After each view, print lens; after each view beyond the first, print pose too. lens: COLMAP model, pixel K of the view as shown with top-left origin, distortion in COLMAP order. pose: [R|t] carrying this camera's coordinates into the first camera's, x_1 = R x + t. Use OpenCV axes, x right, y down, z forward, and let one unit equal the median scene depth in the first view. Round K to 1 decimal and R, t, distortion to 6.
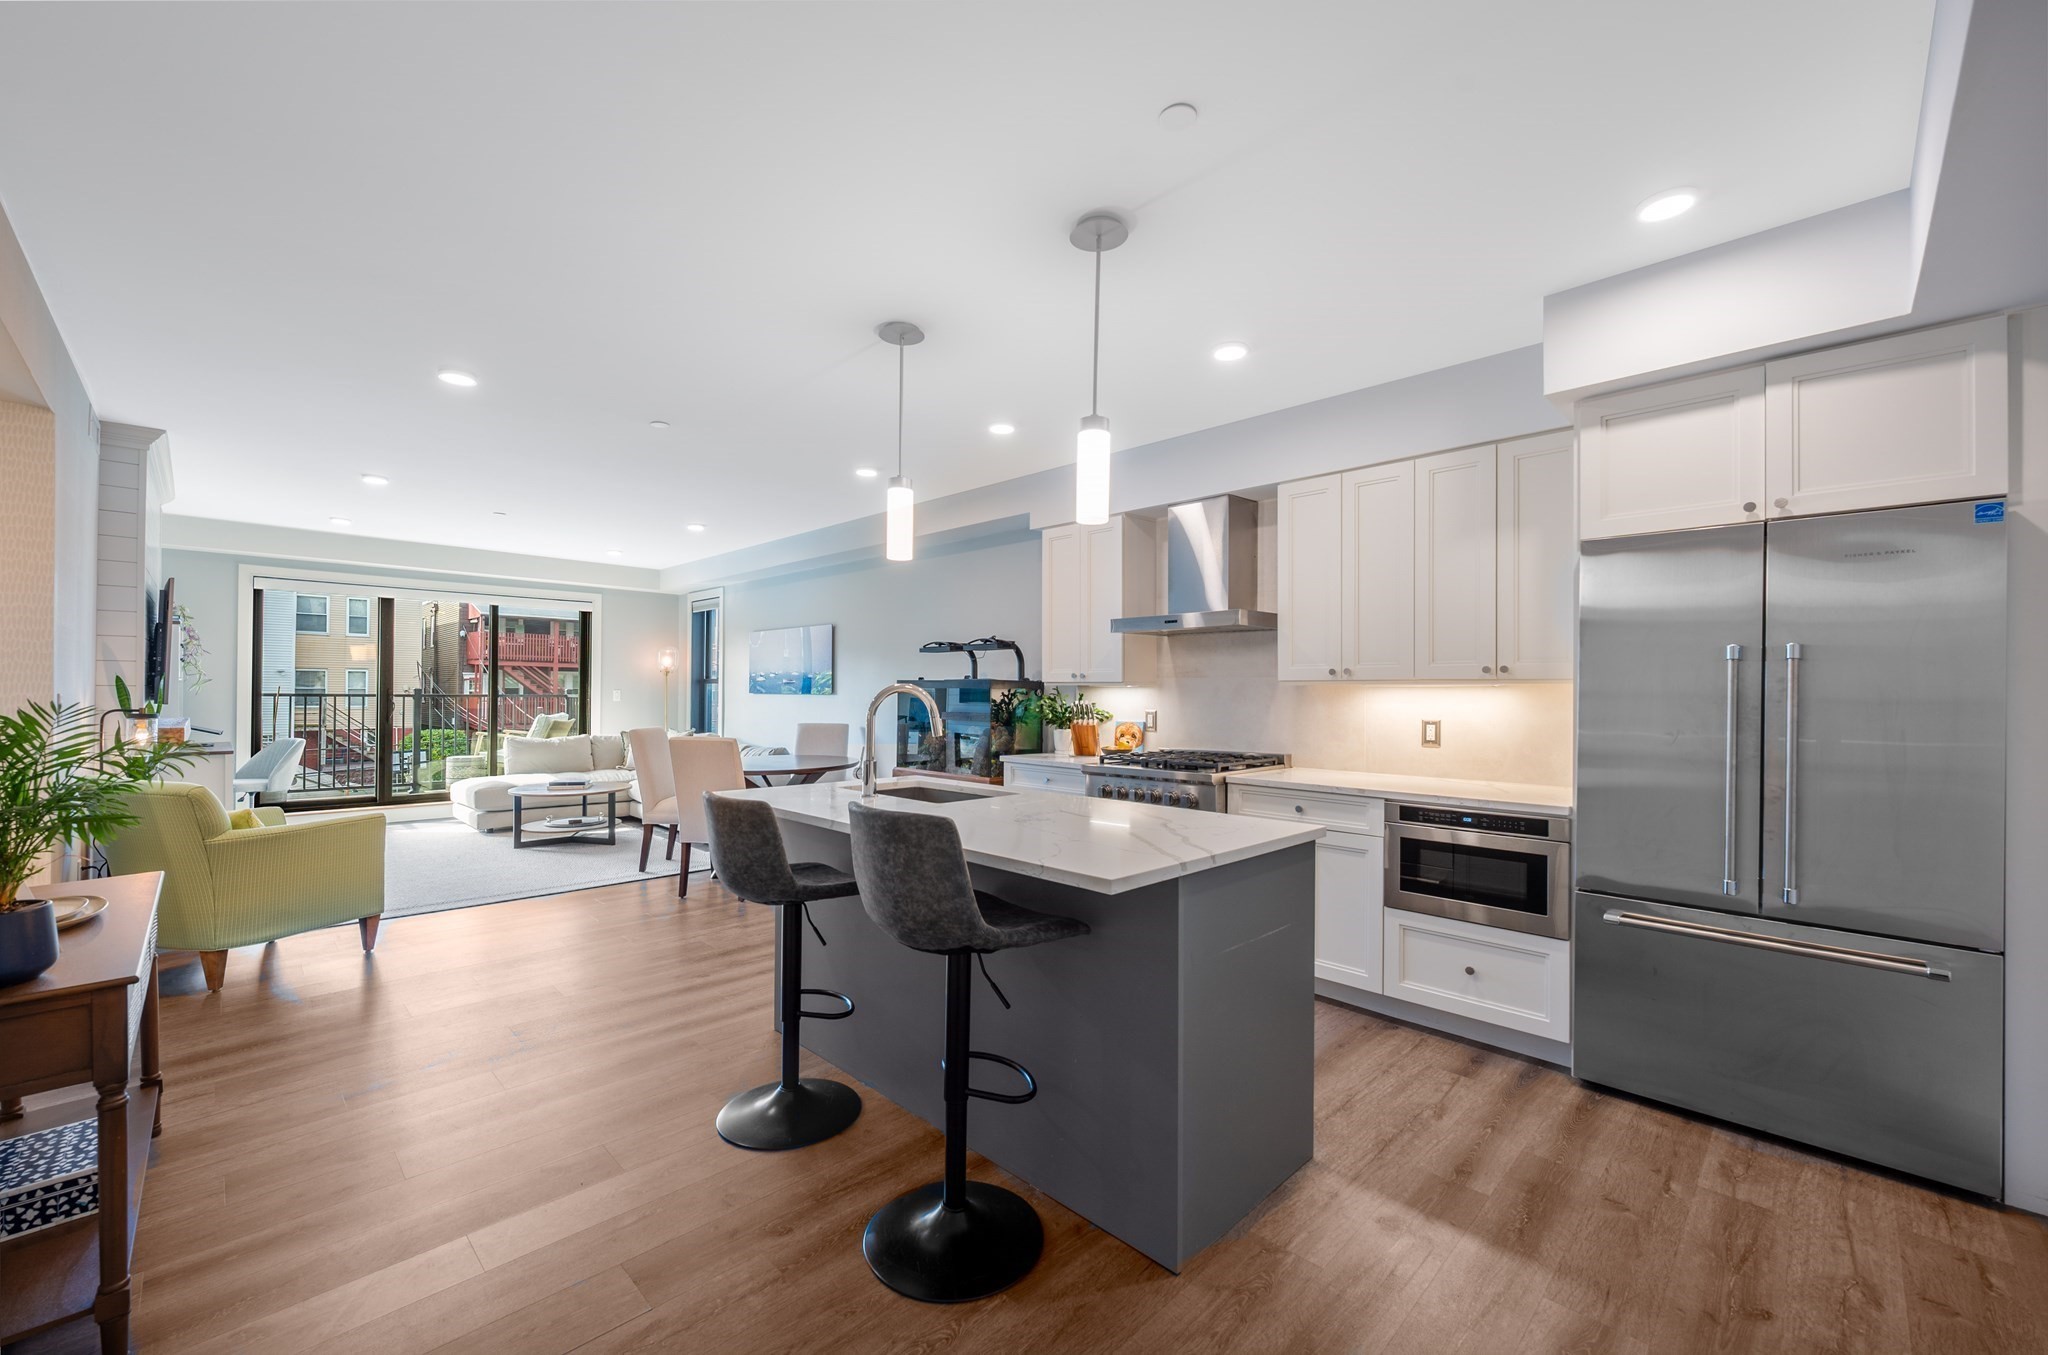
lens RADIAL K [[825.6, 0, 1026.5], [0, 825.6, 691.4], [0, 0, 1]] dist [0.000868, 0.000078]
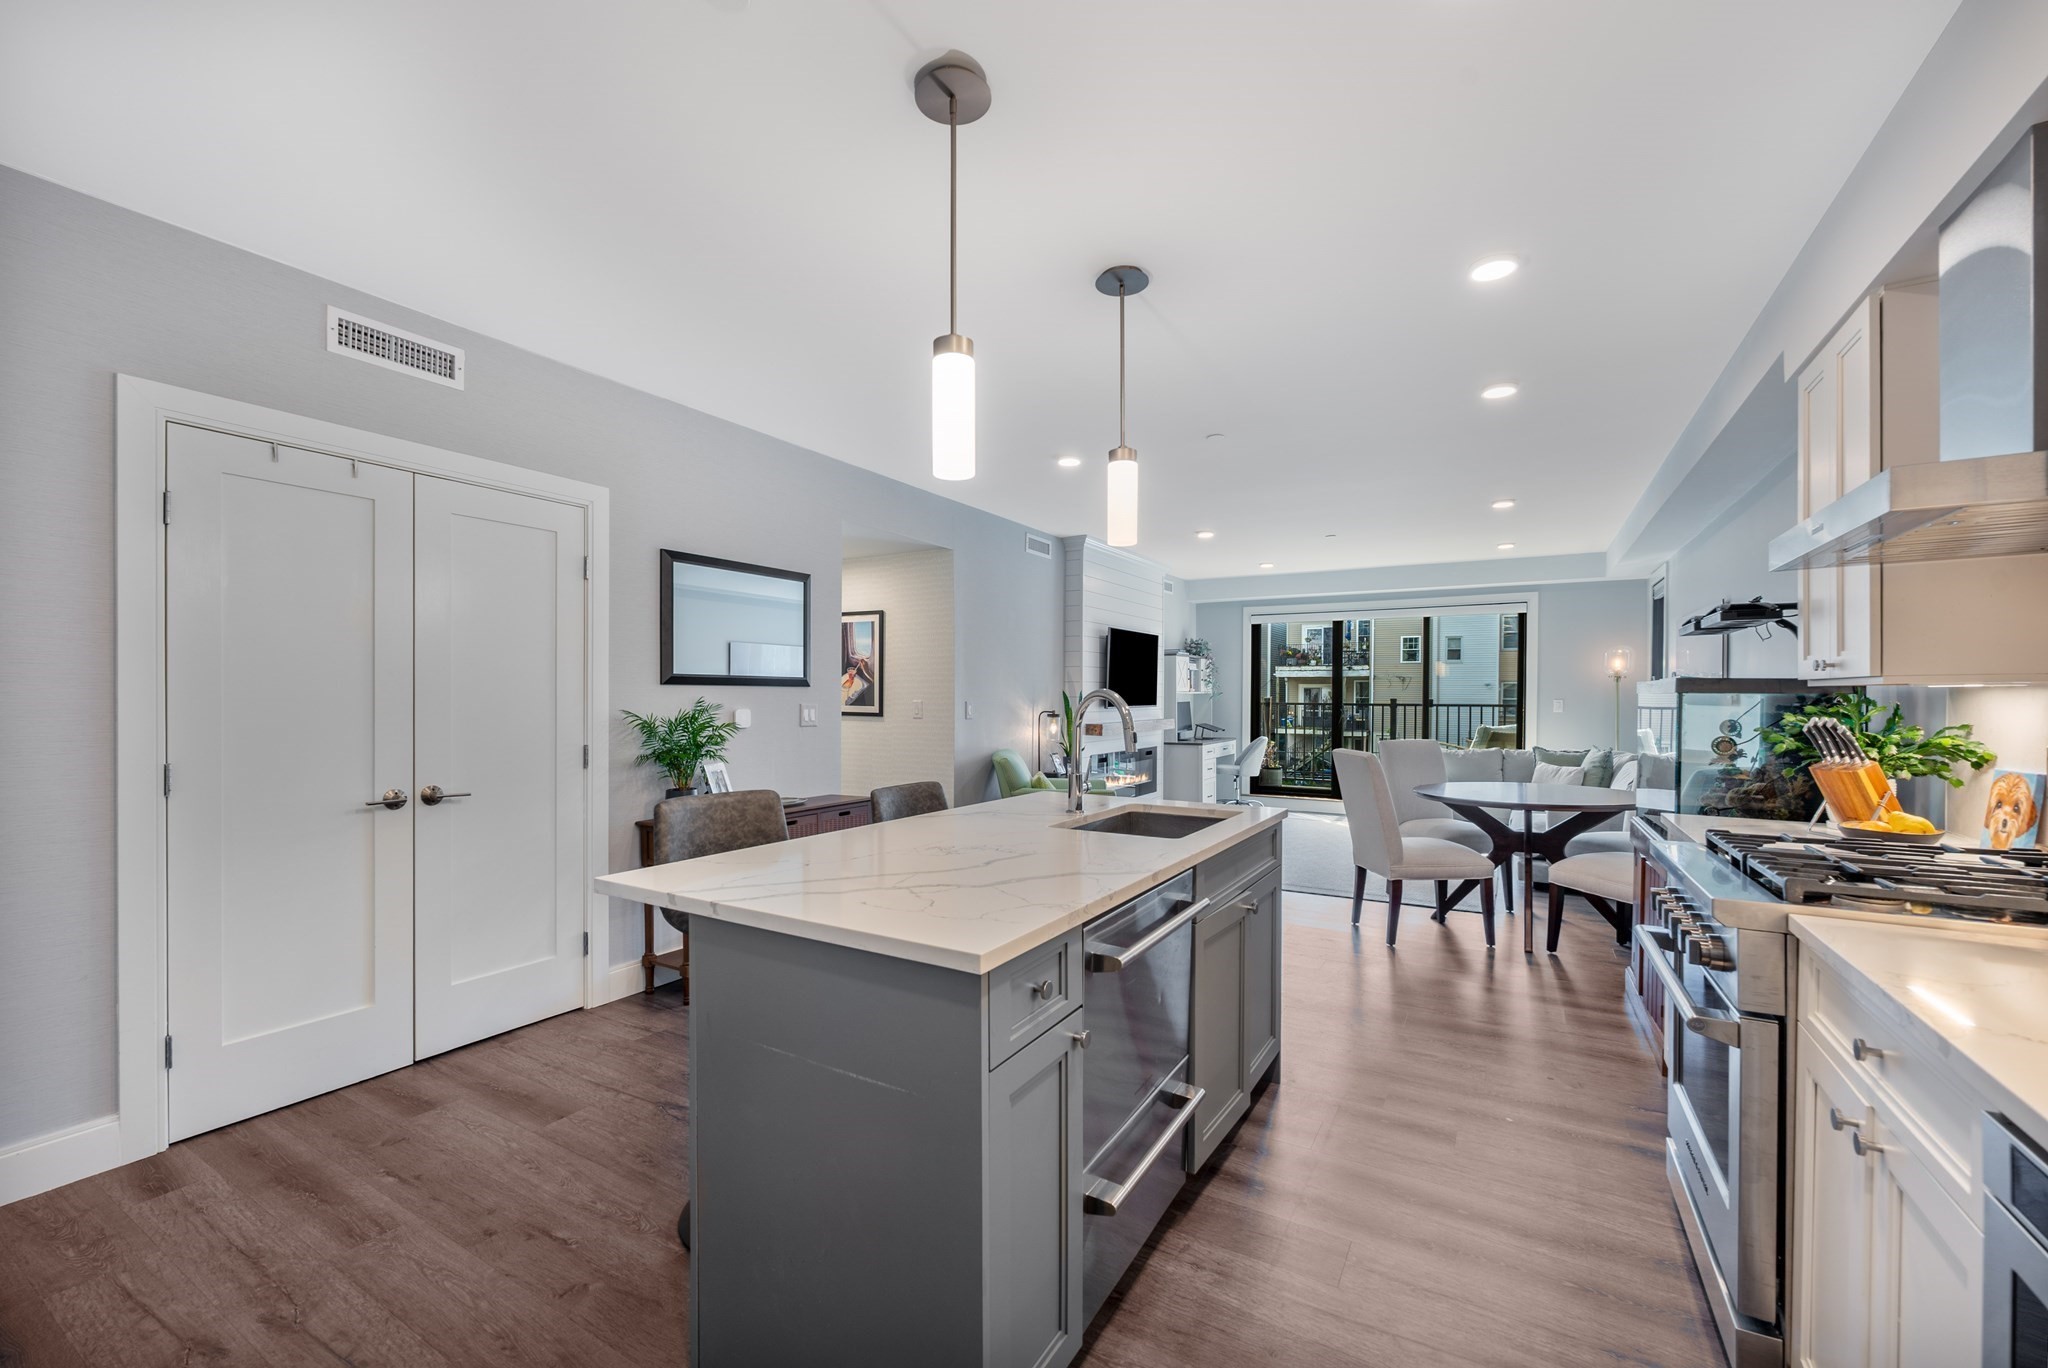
lens RADIAL K [[834.7, 0, 994.3], [0, 834.7, 694.0], [0, 0, 1]] dist [-0.000661, -0.000054]
pose [[0.228769, -0.009048, -0.973439, 0.237098], [-0.001041, 0.999954, -0.009540, 0.001521], [0.973480, 0.003196, 0.228749, 0.240380]]
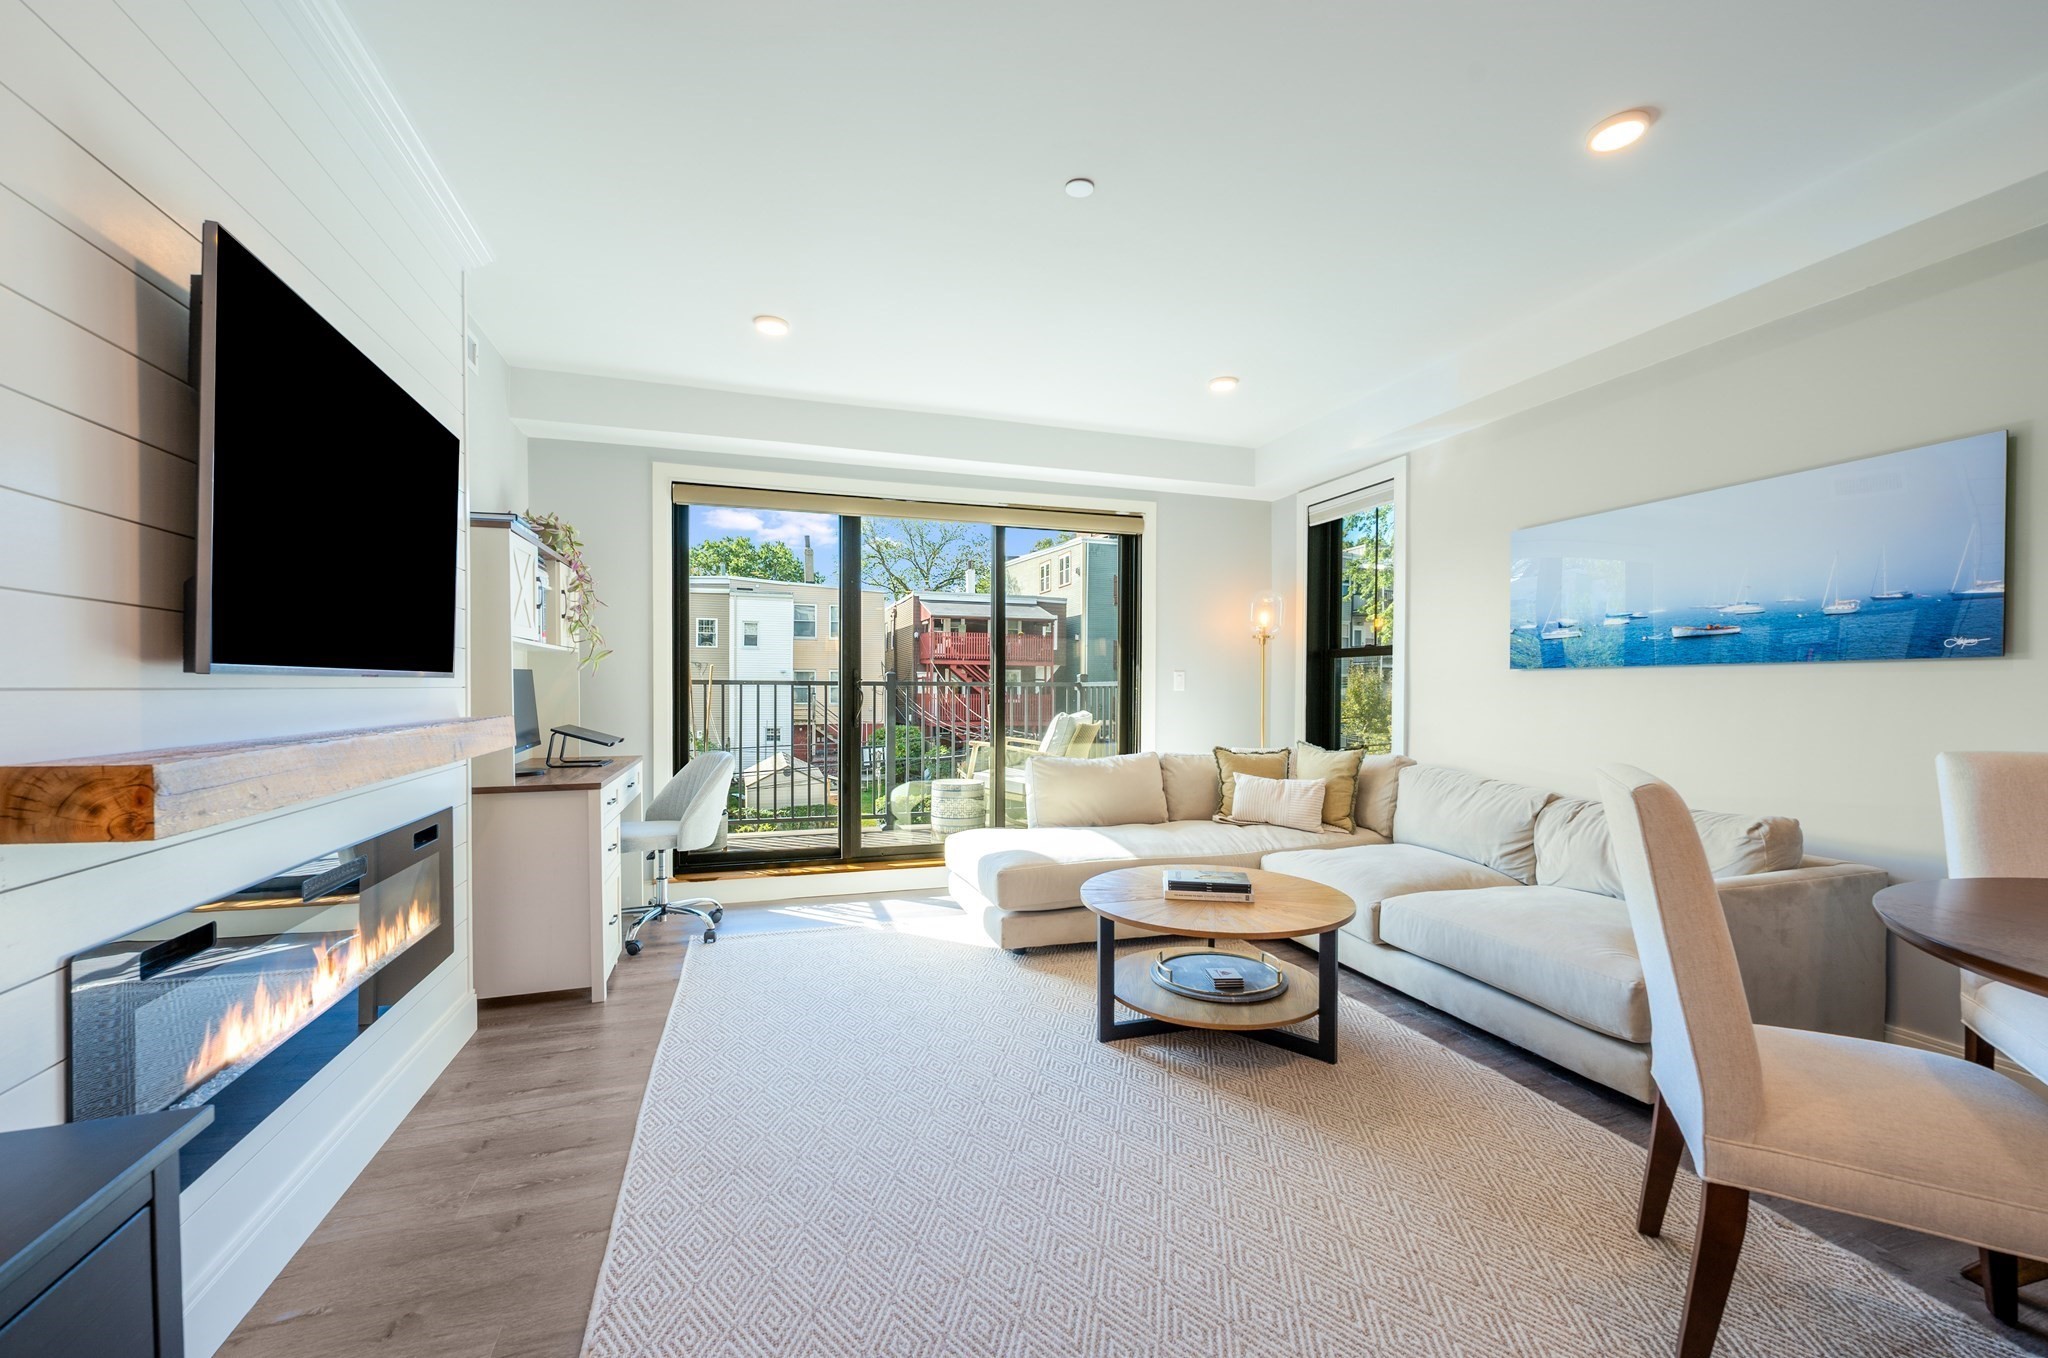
lens RADIAL K [[822.7, 0, 1027.7], [0, 822.7, 701.8], [0, 0, 1]] dist [-0.001126, 0.000003]
pose [[0.897043, 0.001515, -0.441941, -0.365926], [0.004251, 0.999918, 0.012056, 0.012698], [0.441923, -0.012694, 0.896963, 0.480885]]
